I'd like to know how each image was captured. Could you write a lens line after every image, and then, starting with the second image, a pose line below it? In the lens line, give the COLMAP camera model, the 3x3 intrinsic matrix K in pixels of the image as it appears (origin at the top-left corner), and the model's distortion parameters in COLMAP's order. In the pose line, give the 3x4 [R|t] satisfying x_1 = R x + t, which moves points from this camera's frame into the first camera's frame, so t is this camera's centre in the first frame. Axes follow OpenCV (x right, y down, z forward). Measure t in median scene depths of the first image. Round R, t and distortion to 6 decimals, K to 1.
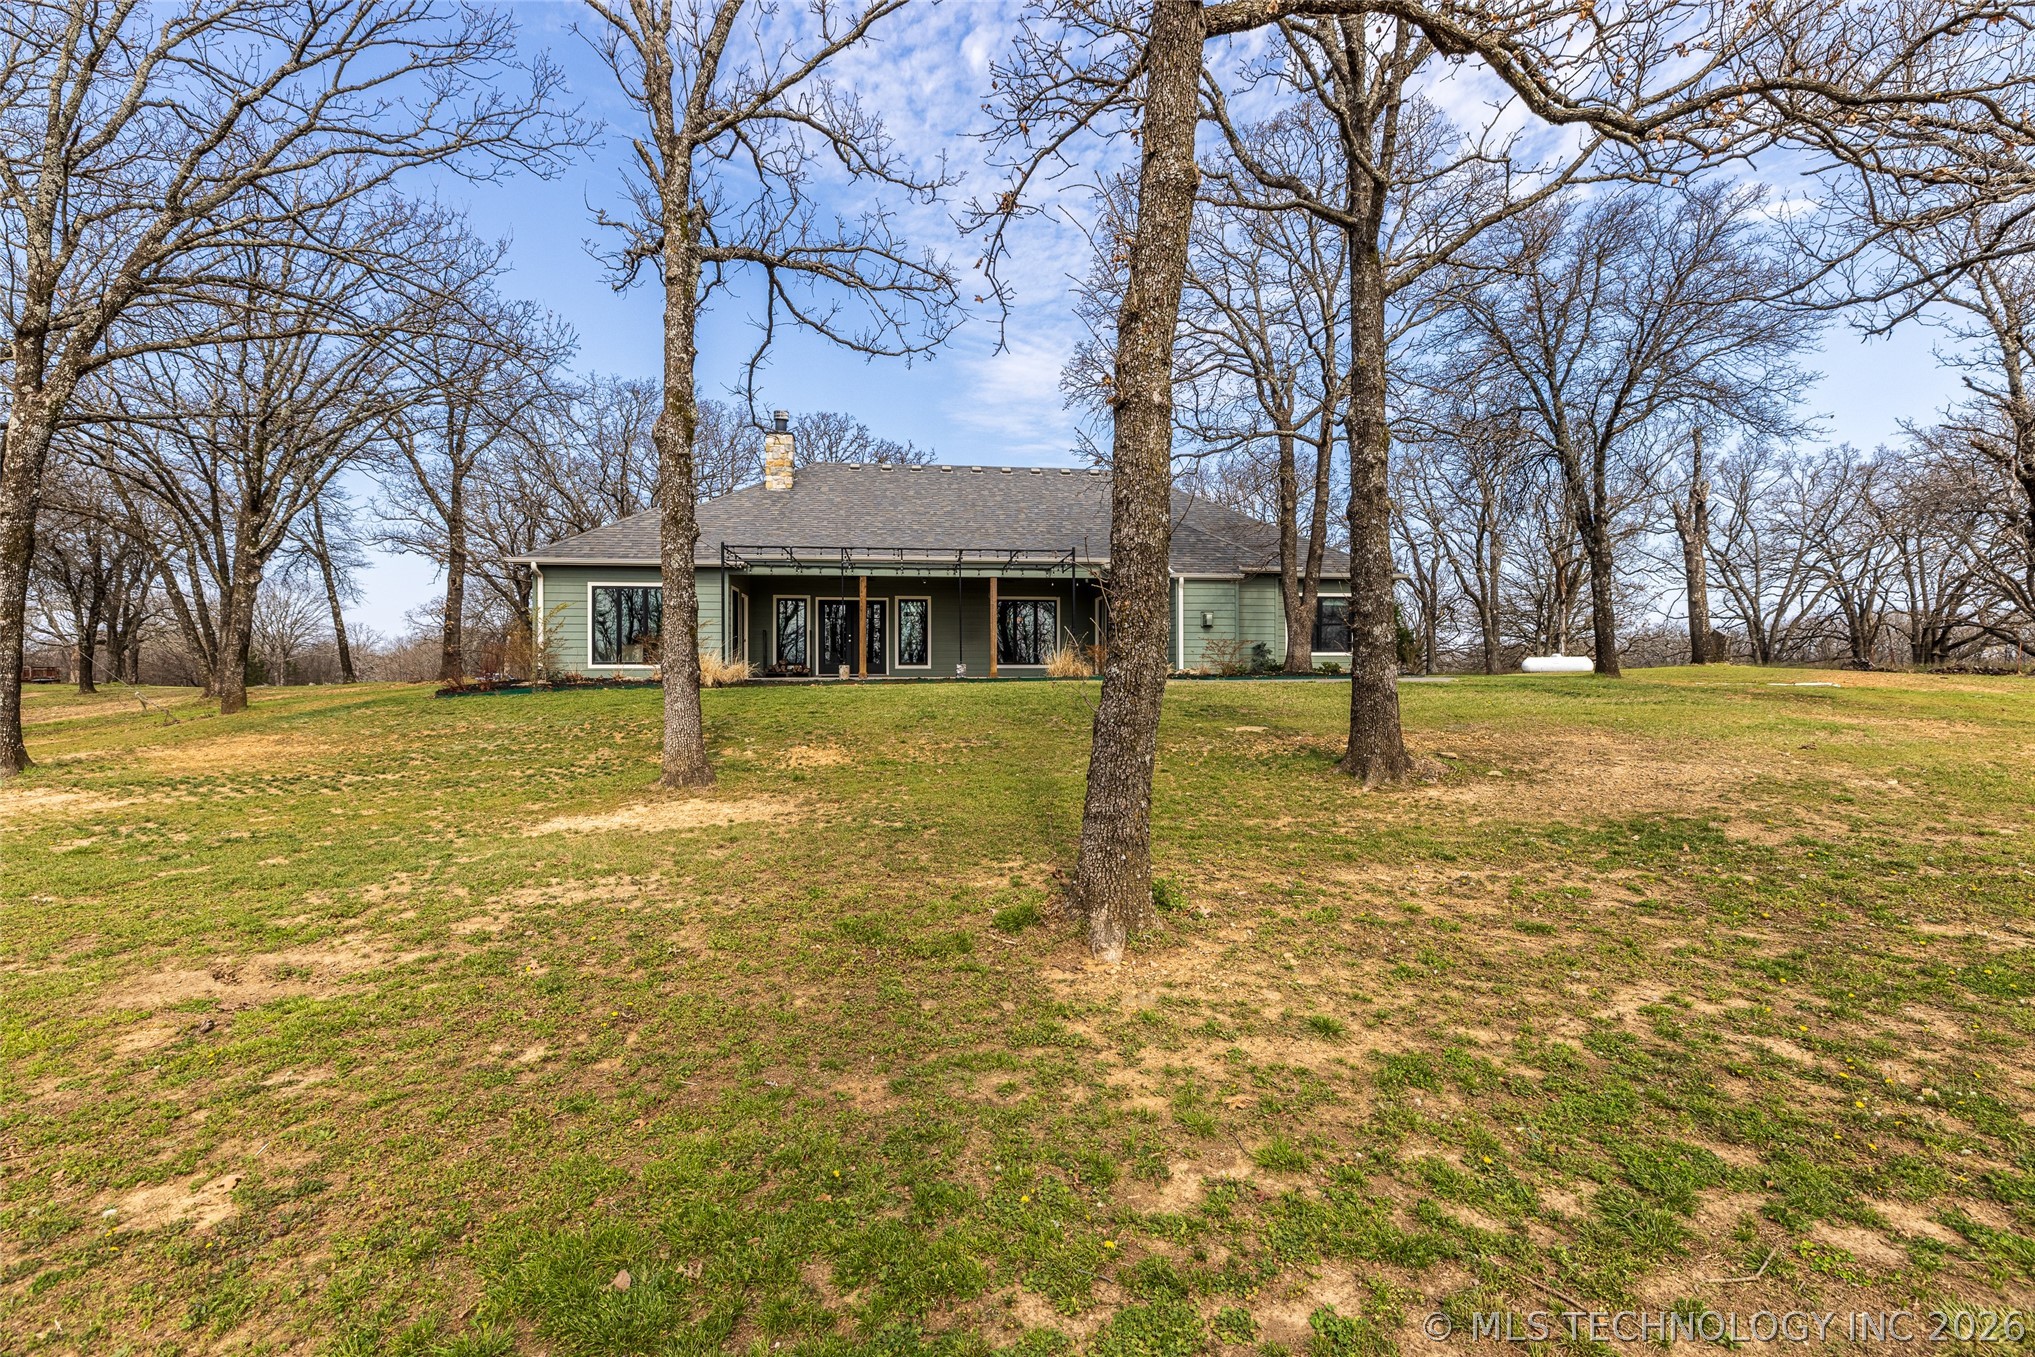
lens RADIAL K [[906.6, 0, 1018.3], [0, 906.6, 669.8], [0, 0, 1]] dist [0.006664, -0.000947]
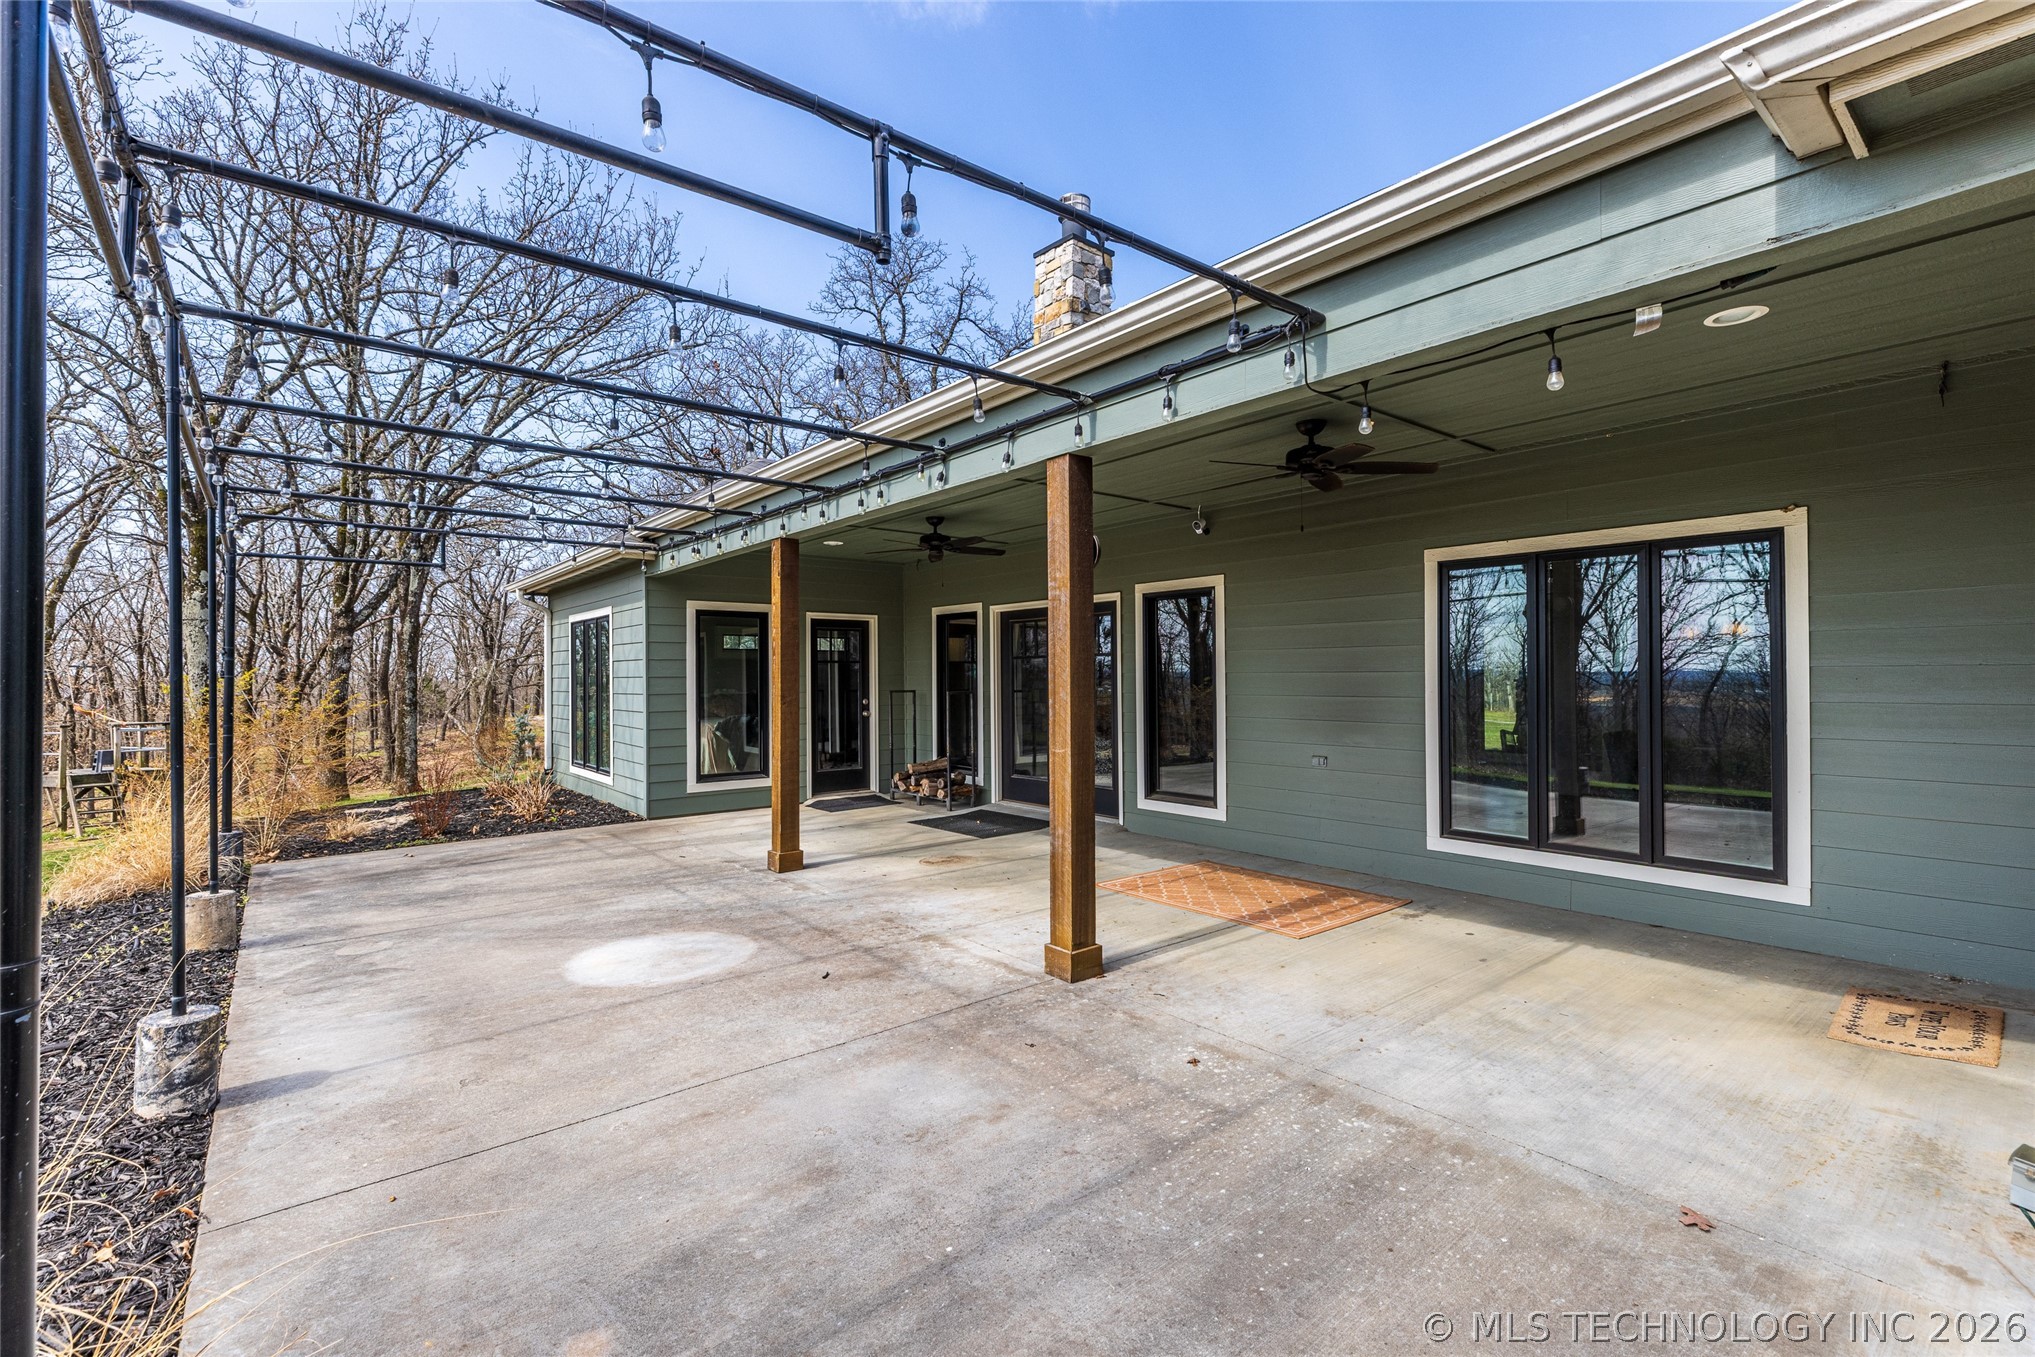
lens RADIAL K [[906.6, 0, 1014.7], [0, 906.6, 670.8], [0, 0, 1]] dist [0.006664, -0.000947]
pose [[0.529193, -0.008627, -0.848458, 0.442185], [0.010528, 0.999938, -0.003601, -0.186520], [0.848436, -0.007027, 0.529251, 2.964800]]
